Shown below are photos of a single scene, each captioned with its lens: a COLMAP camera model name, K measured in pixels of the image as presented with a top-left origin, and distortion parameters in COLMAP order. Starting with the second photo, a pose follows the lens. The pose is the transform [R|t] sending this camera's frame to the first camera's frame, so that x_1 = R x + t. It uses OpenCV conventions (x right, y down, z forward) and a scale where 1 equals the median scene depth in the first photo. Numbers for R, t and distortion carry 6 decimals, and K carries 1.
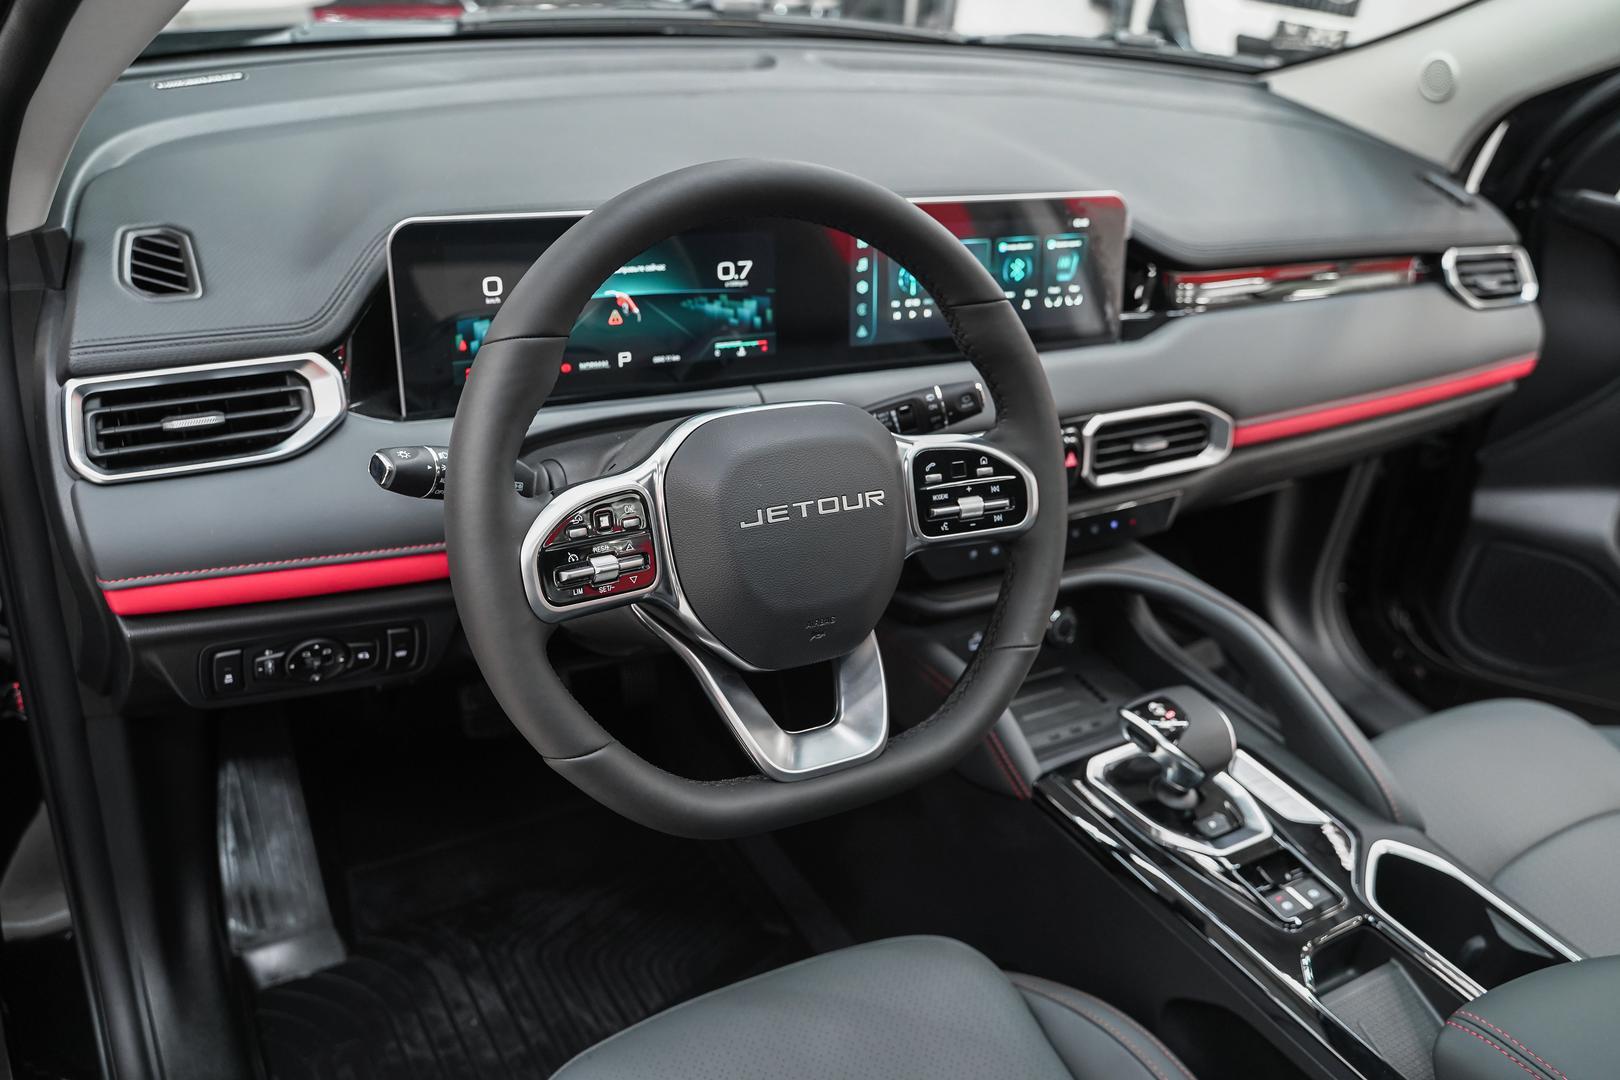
lens RADIAL K [[1314.0, 0, 810.0], [0, 1314.0, 540.0], [0, 0, 1]] dist [-0.008129, 0.006380]
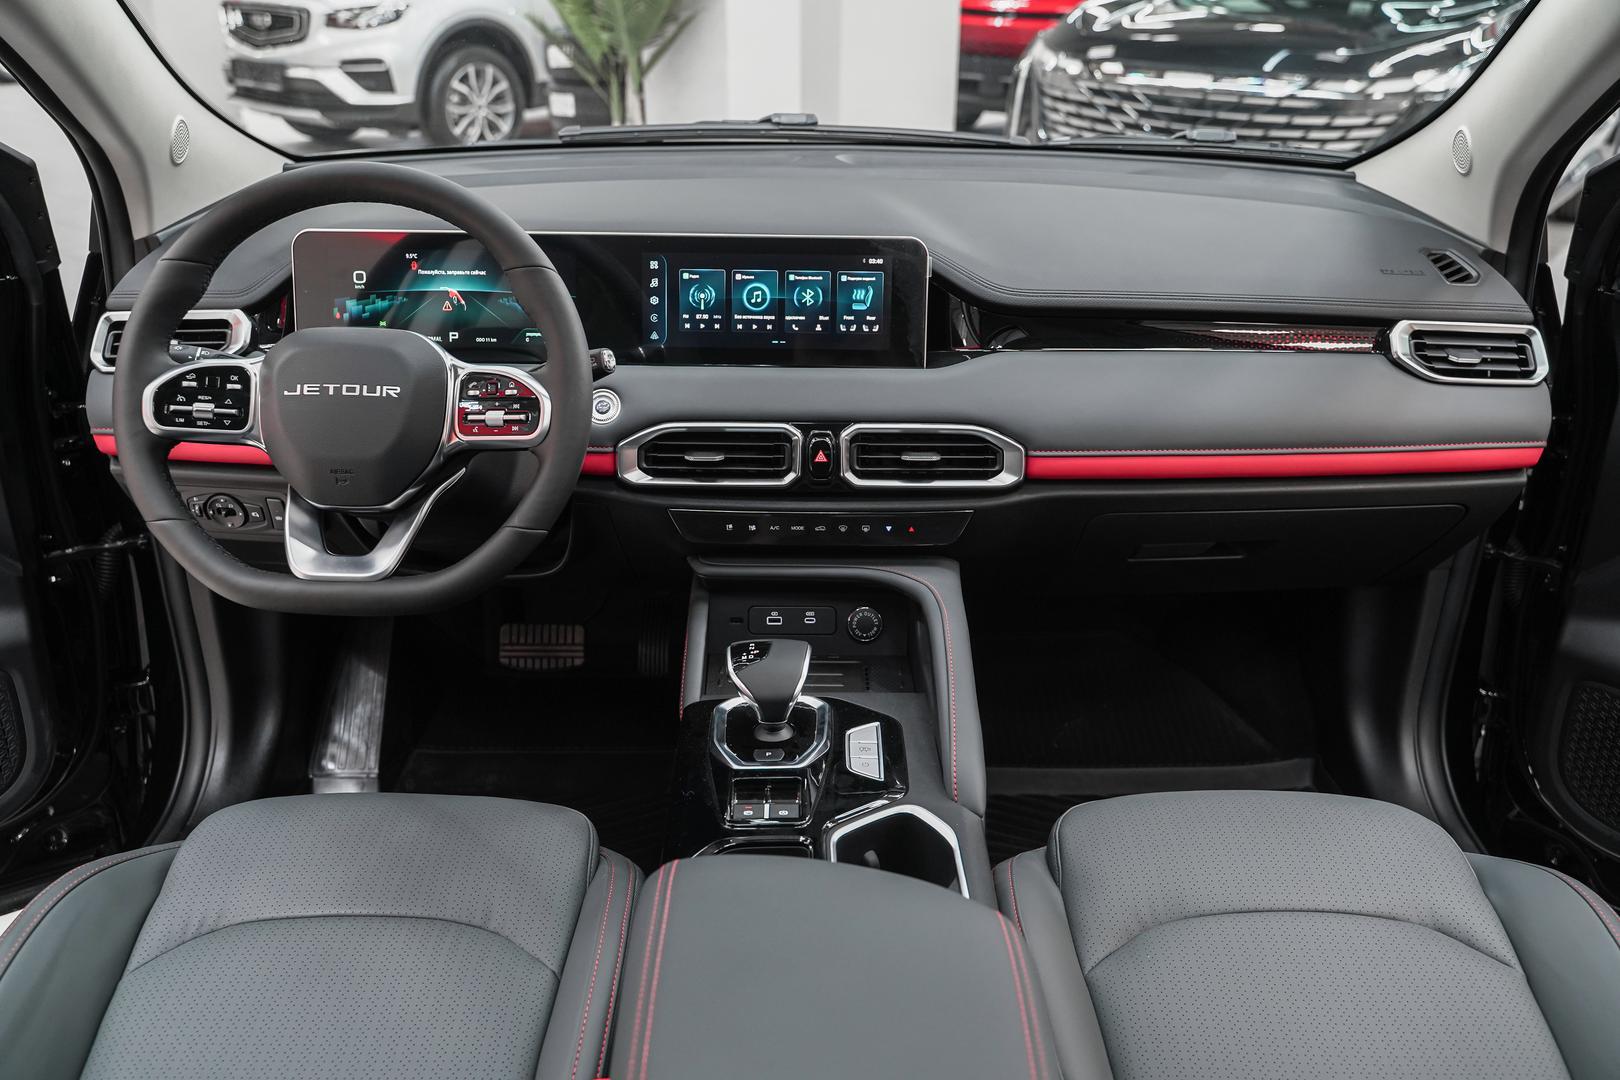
lens RADIAL K [[1291.4, 0, 810.0], [0, 1291.4, 540.0], [0, 0, 1]] dist [-0.013278, 0.002030]
pose [[0.859718, 0.100657, -0.500753, 0.882888], [-0.170766, 0.980618, -0.096064, 0.139605], [0.481378, 0.168099, 0.860243, 0.039644]]
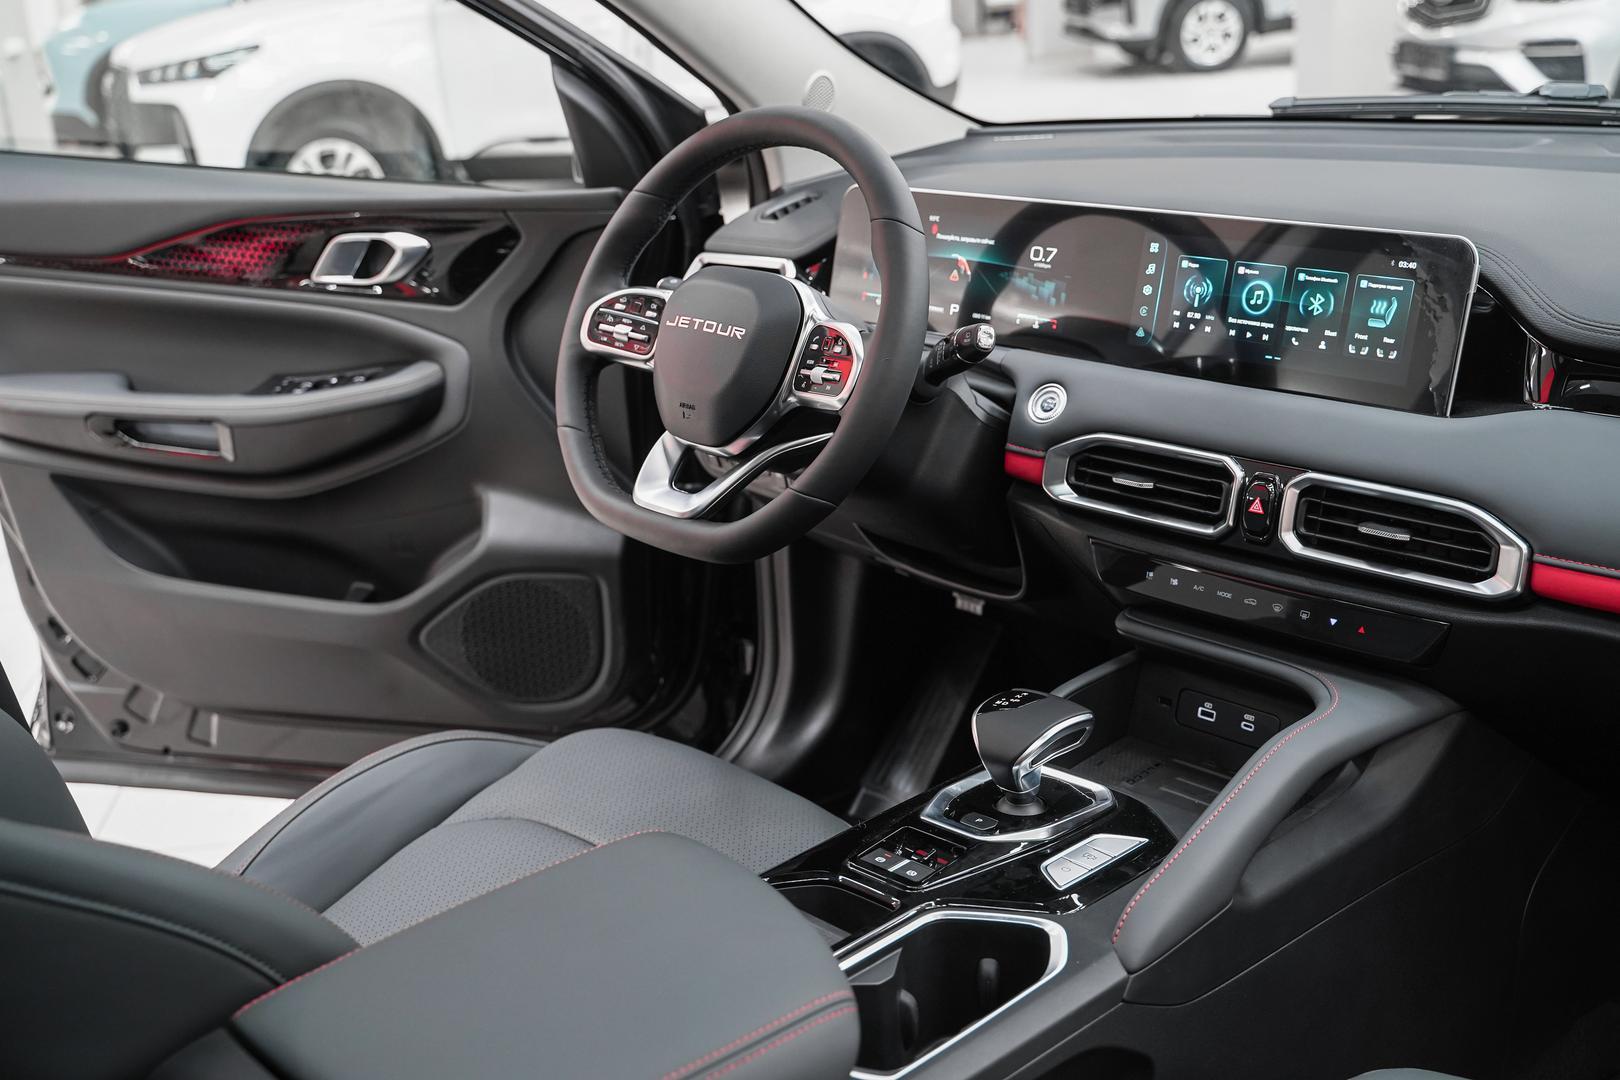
lens RADIAL K [[1711.5, 0, 810.0], [0, 1711.5, 540.0], [0, 0, 1]] dist [-0.003001, -0.015069]
pose [[0.247078, 0.184953, -0.951181, 1.405172], [-0.422316, 0.904036, 0.066085, 0.011253], [0.872125, 0.385371, 0.301476, 0.467271]]
